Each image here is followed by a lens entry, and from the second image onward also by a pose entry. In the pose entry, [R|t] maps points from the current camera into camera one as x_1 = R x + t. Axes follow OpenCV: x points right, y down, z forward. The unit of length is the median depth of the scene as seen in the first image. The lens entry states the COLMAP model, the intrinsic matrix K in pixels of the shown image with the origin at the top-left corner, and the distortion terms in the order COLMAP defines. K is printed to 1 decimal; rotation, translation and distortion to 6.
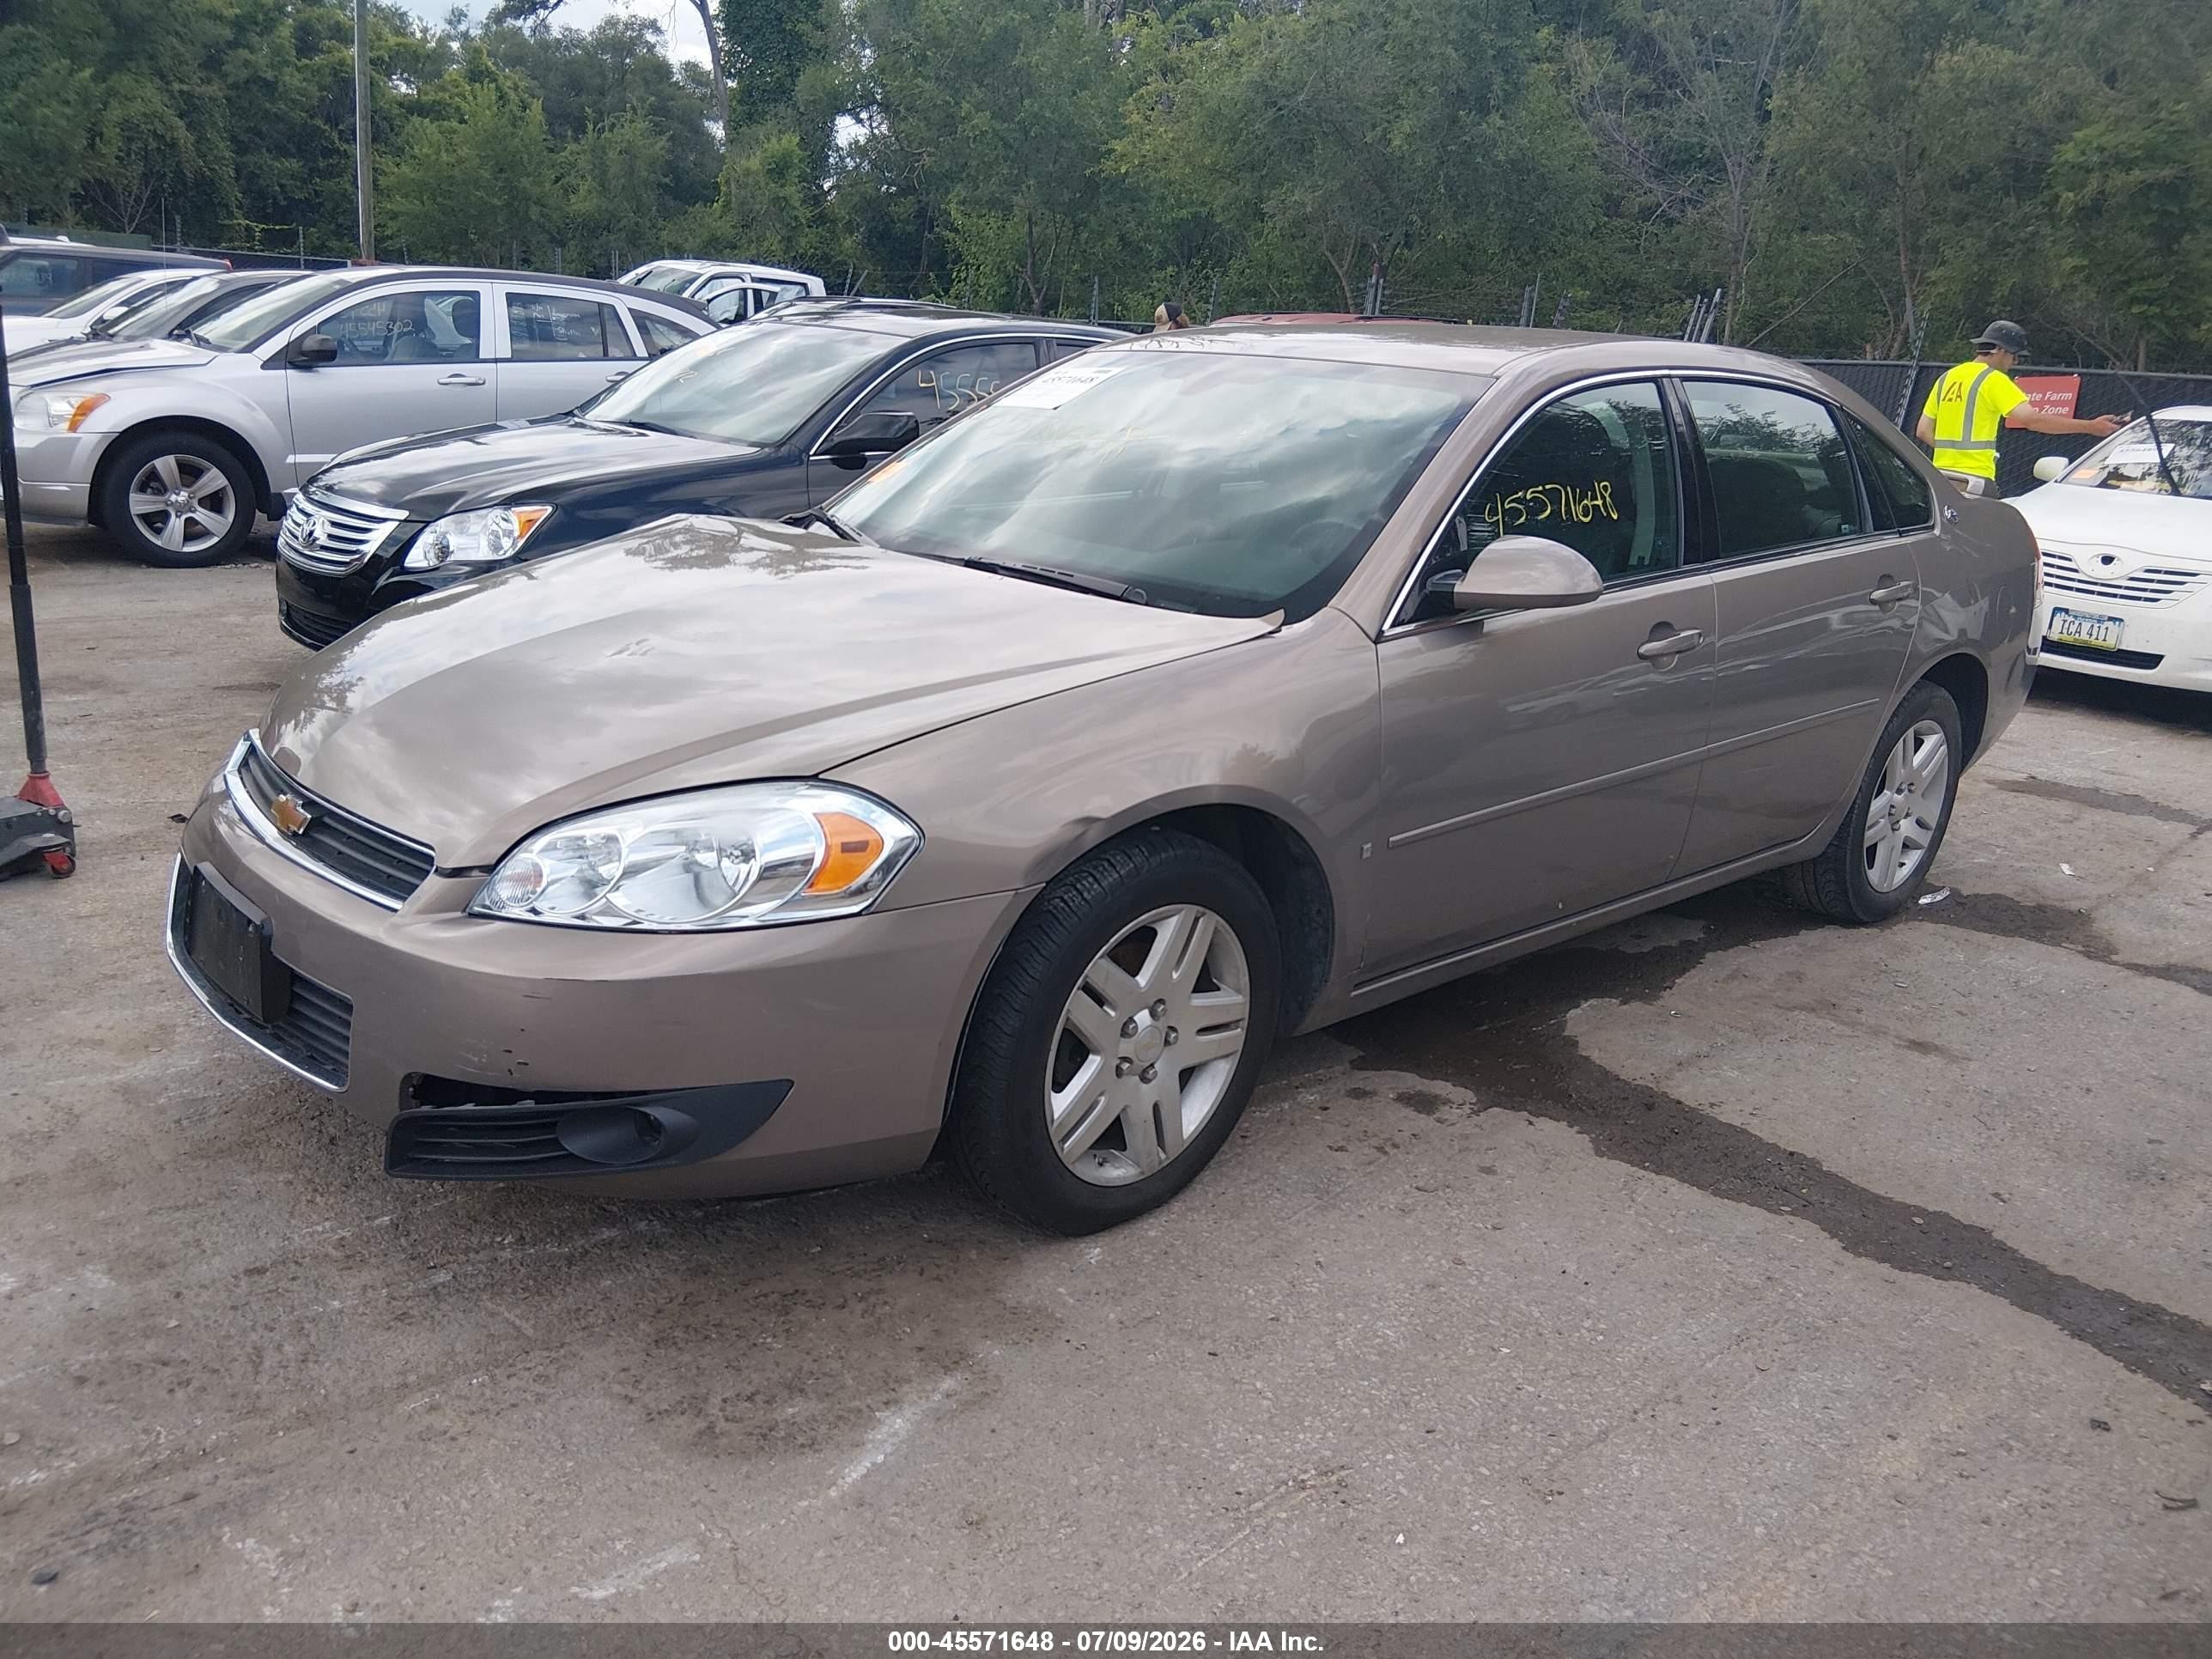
lens RADIAL K [[1806.3, 0, 1113.9], [0, 1806.3, 880.5], [0, 0, 1]] dist [0.118305, -0.247244]
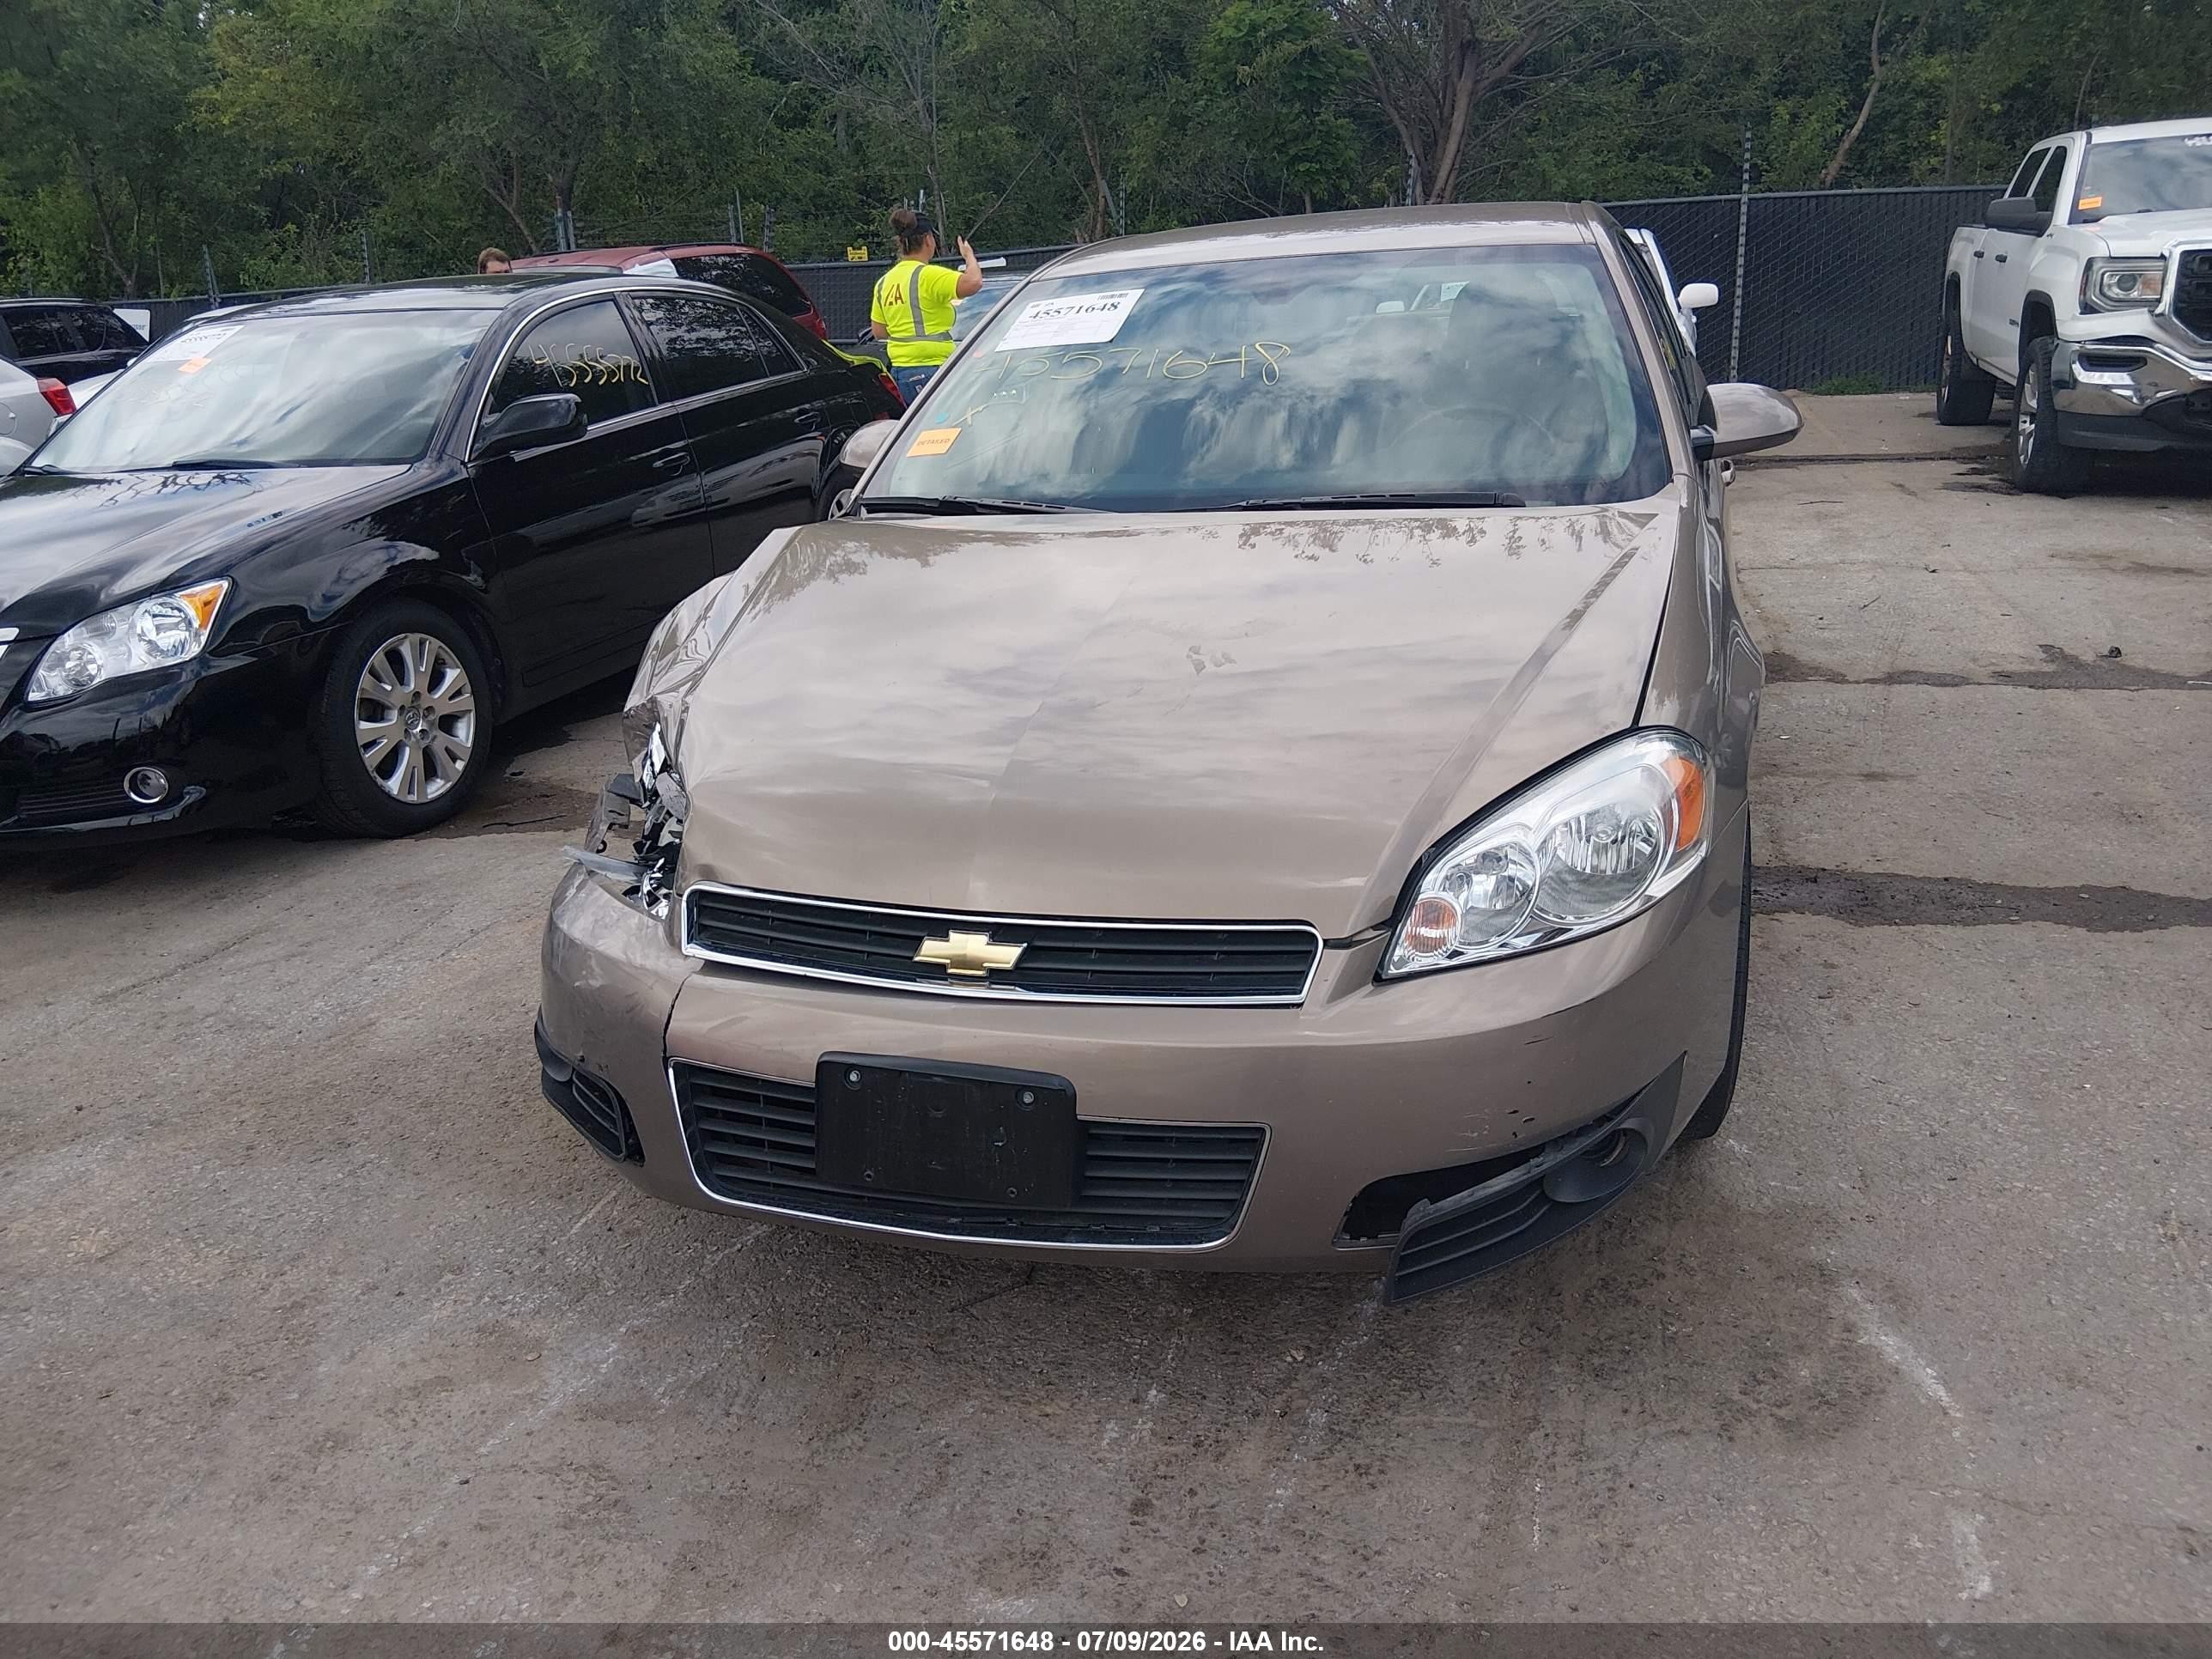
lens RADIAL K [[1811.8, 0, 1082.5], [0, 1811.8, 827.0], [0, 0, 1]] dist [0.109995, -0.221080]
pose [[0.835349, -0.260574, 0.484038, -0.812695], [0.254606, 0.963777, 0.079436, -0.146130], [-0.487204, 0.056882, 0.871434, 0.300455]]
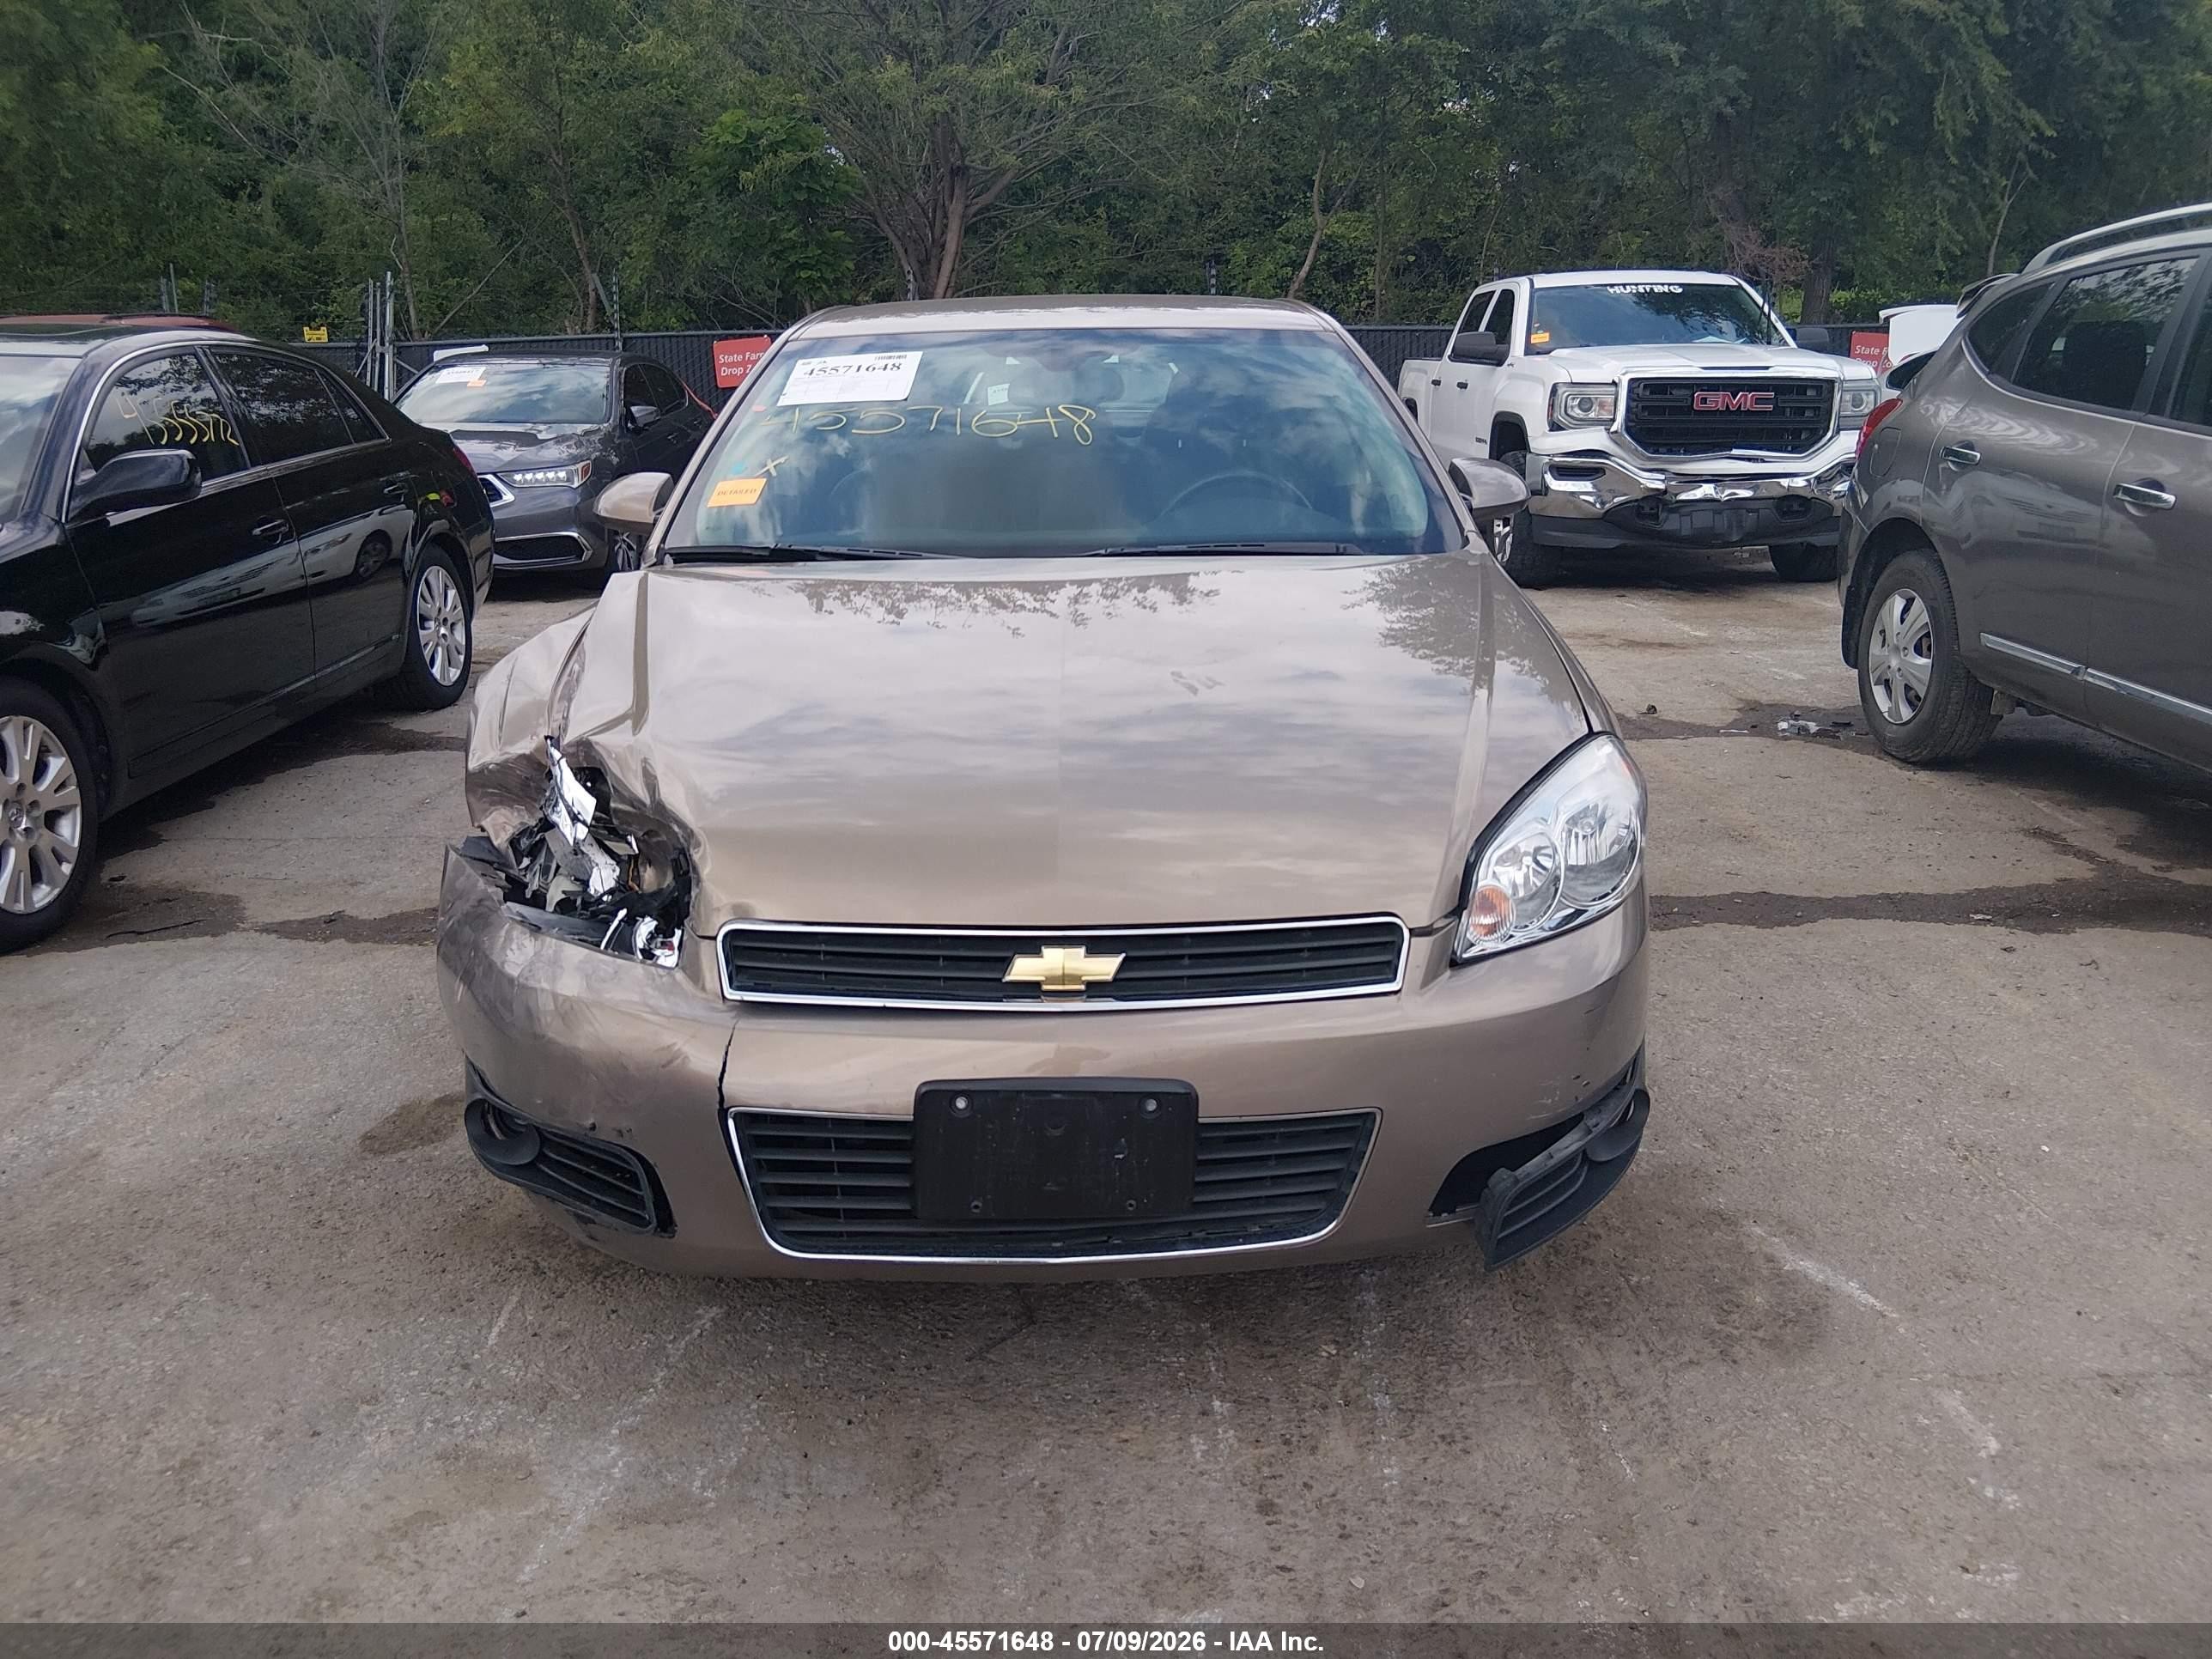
lens RADIAL K [[1811.8, 0, 1082.5], [0, 1811.8, 827.0], [0, 0, 1]] dist [0.109995, -0.221080]
pose [[0.610286, -0.256778, 0.749411, -1.062826], [0.270446, 0.956707, 0.107567, -0.185029], [-0.744587, 0.137029, 0.653309, 0.500450]]
